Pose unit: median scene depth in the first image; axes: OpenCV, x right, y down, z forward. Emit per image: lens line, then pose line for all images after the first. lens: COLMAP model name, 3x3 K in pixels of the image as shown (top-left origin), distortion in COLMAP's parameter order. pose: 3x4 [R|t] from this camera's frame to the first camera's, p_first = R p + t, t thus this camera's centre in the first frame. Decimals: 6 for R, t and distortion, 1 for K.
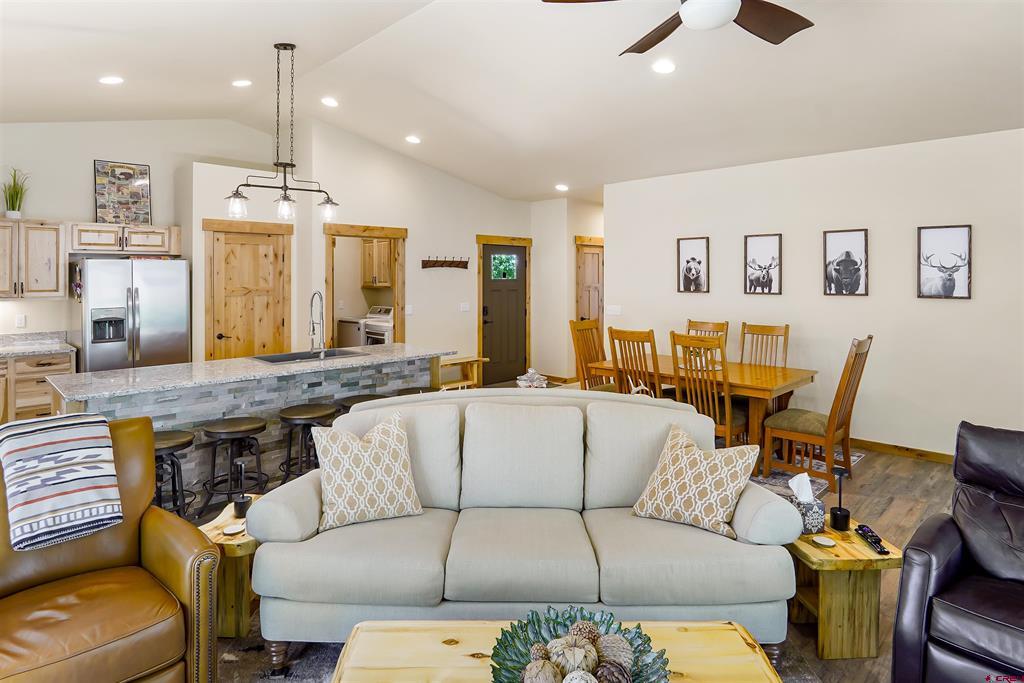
lens RADIAL K [[576.1, 0, 508.7], [0, 576.1, 277.7], [0, 0, 1]] dist [-0.050046, 0.020405]
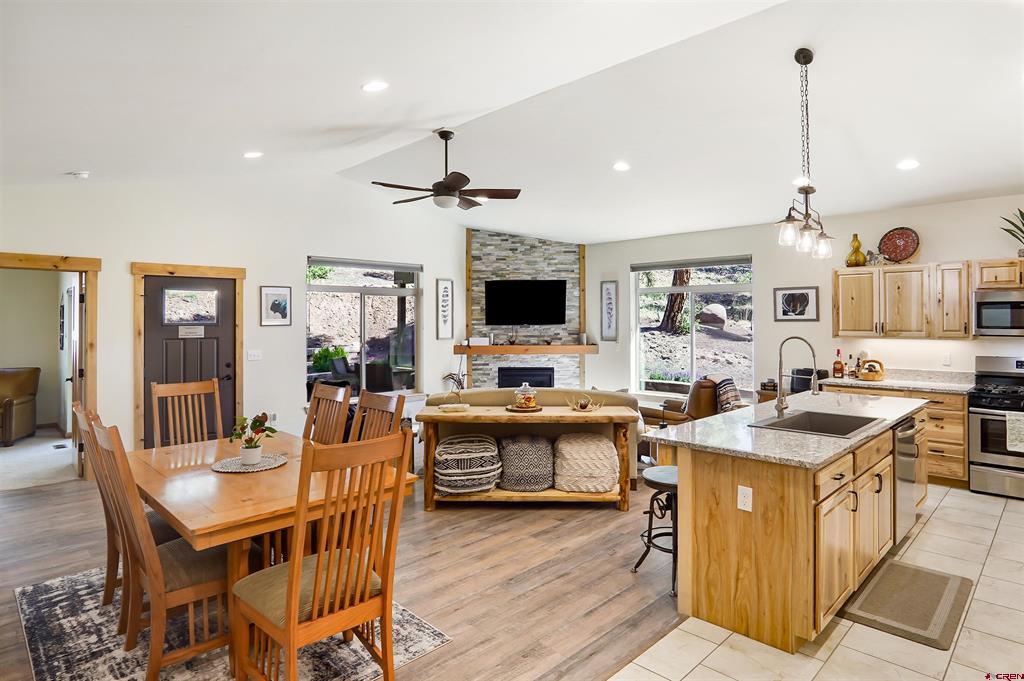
lens RADIAL K [[569.3, 0, 506.9], [0, 569.3, 311.3], [0, 0, 1]] dist [-0.027222, 0.003093]
pose [[-0.999955, 0.002556, 0.009118, 0.042962], [0.002450, 0.999930, -0.011544, -0.002032], [-0.009147, -0.011521, -0.999892, 1.387921]]
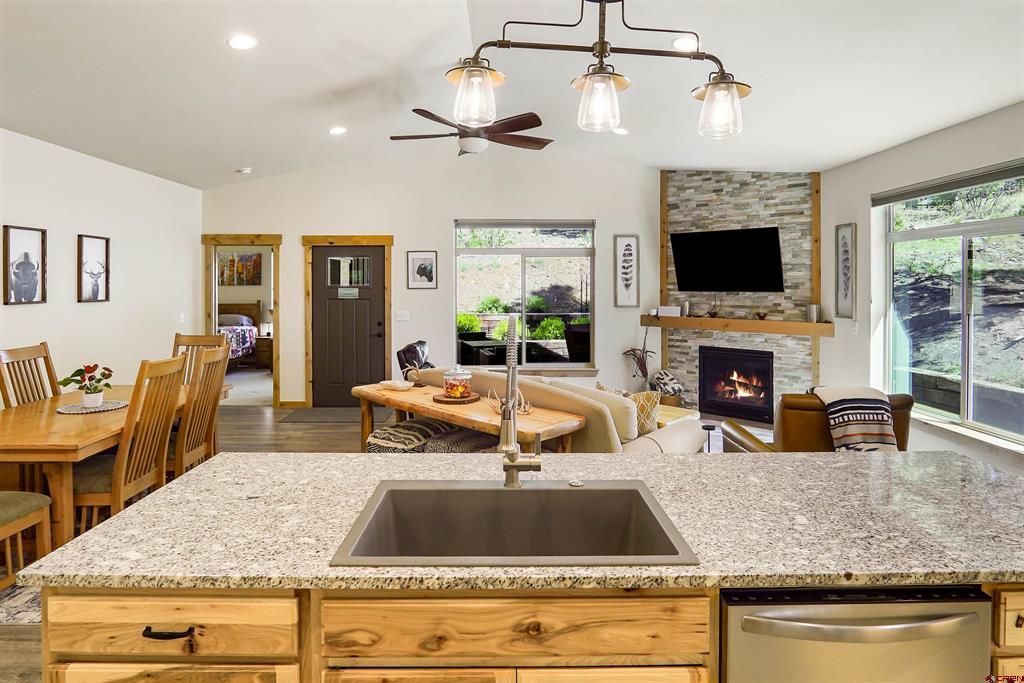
lens RADIAL K [[575.7, 0, 510.3], [0, 575.7, 281.1], [0, 0, 1]] dist [-0.028261, 0.002303]
pose [[-0.714213, 0.001328, 0.699928, -0.465668], [0.000304, 0.999999, -0.001587, -0.001444], [-0.699929, -0.000921, -0.714212, 0.982785]]
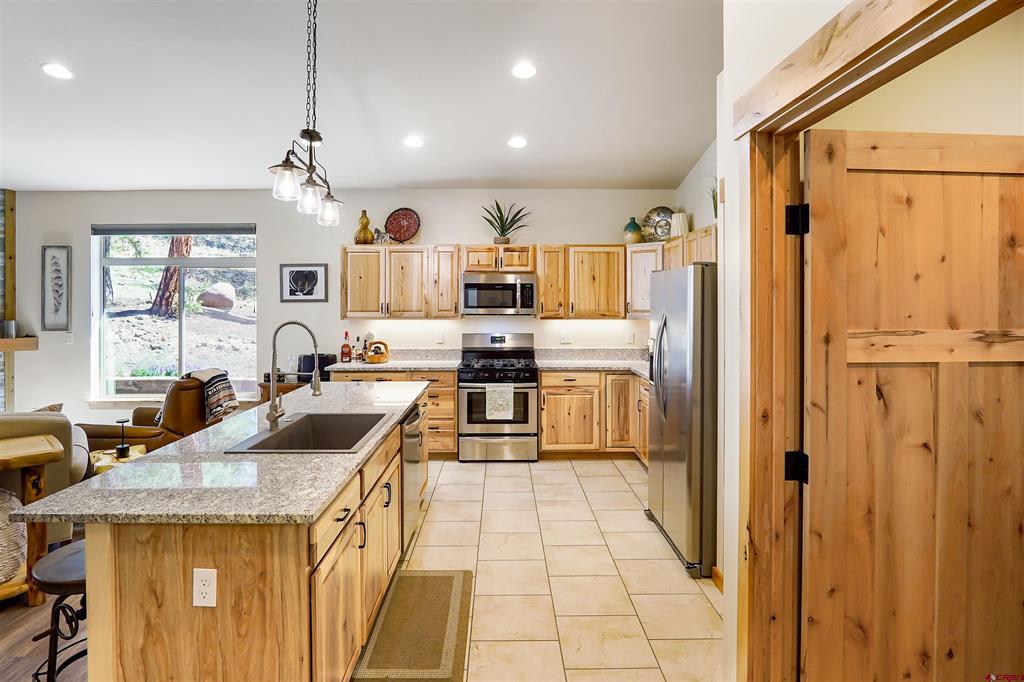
lens RADIAL K [[570.2, 0, 511.3], [0, 570.2, 288.3], [0, 0, 1]] dist [-0.033681, 0.008516]
pose [[-0.696161, -0.011401, -0.717795, -0.051135], [0.001396, 0.999851, -0.017234, -0.000245], [0.717884, -0.013000, -0.696041, 1.230679]]
